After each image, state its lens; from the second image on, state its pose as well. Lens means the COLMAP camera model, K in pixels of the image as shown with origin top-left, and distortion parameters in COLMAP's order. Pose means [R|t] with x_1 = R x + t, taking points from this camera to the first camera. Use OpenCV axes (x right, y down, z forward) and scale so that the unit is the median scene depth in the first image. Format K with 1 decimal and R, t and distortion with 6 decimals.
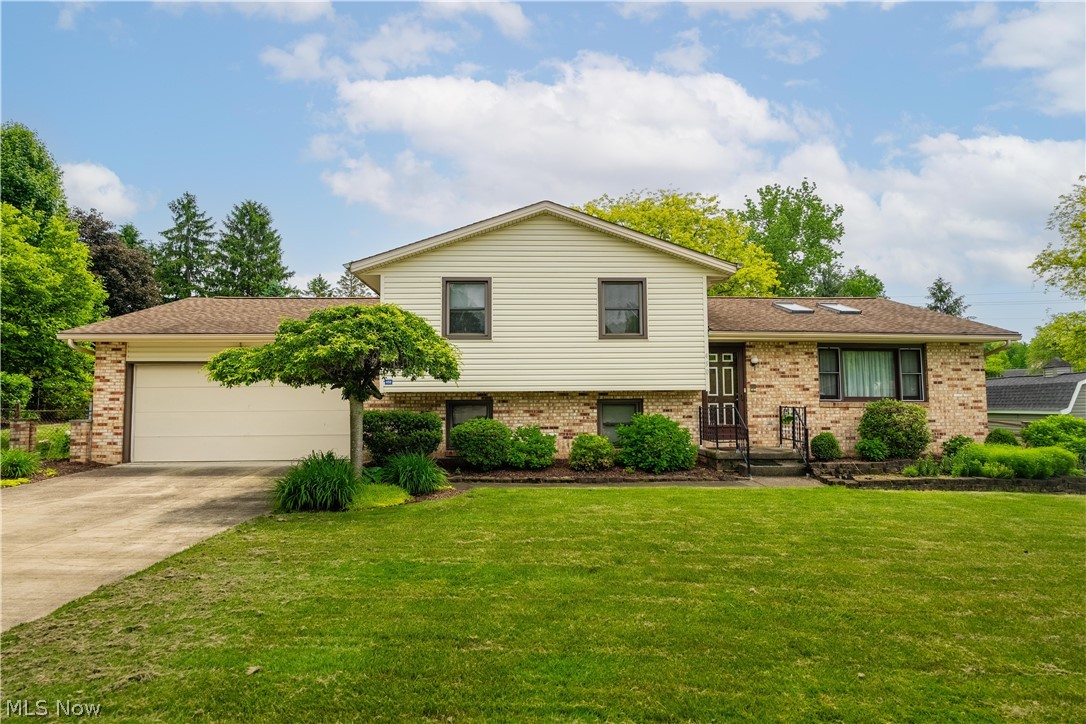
lens RADIAL K [[588.9, 0, 543.4], [0, 588.9, 366.3], [0, 0, 1]] dist [-0.003090, 0.002897]
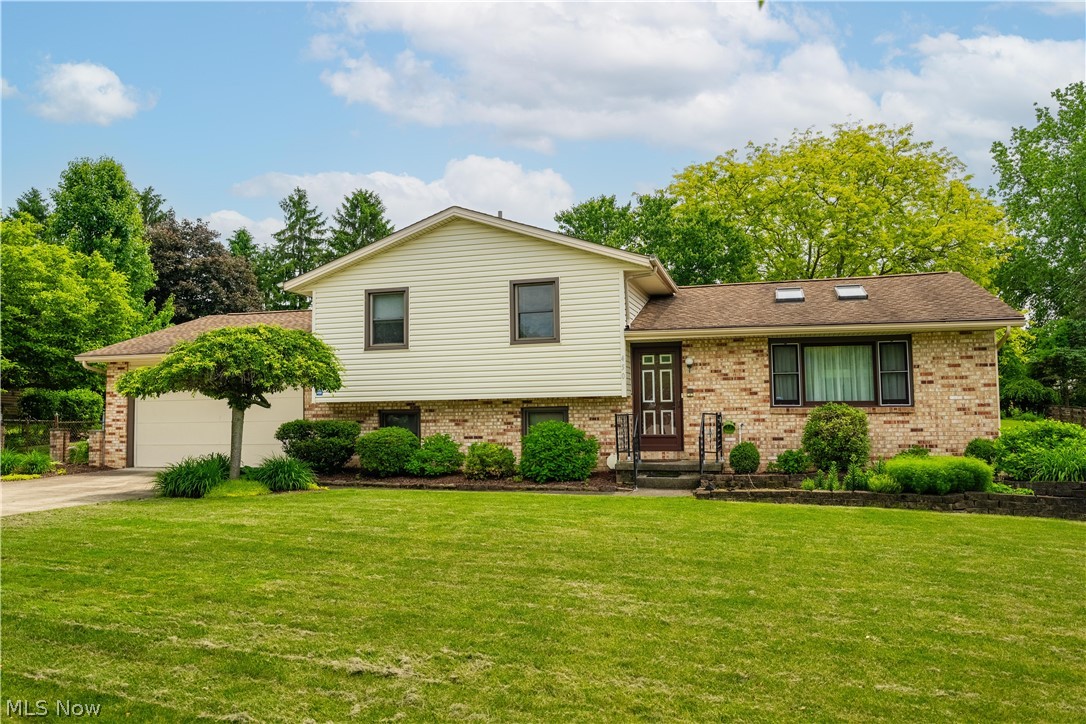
lens RADIAL K [[817.3, 0, 542.7], [0, 817.3, 359.7], [0, 0, 1]] dist [-0.000372, 0.004128]
pose [[0.945026, -0.029948, -0.325621, 0.551800], [0.025457, 0.999513, -0.018044, 0.003857], [0.326003, 0.008763, 0.945328, -0.232031]]
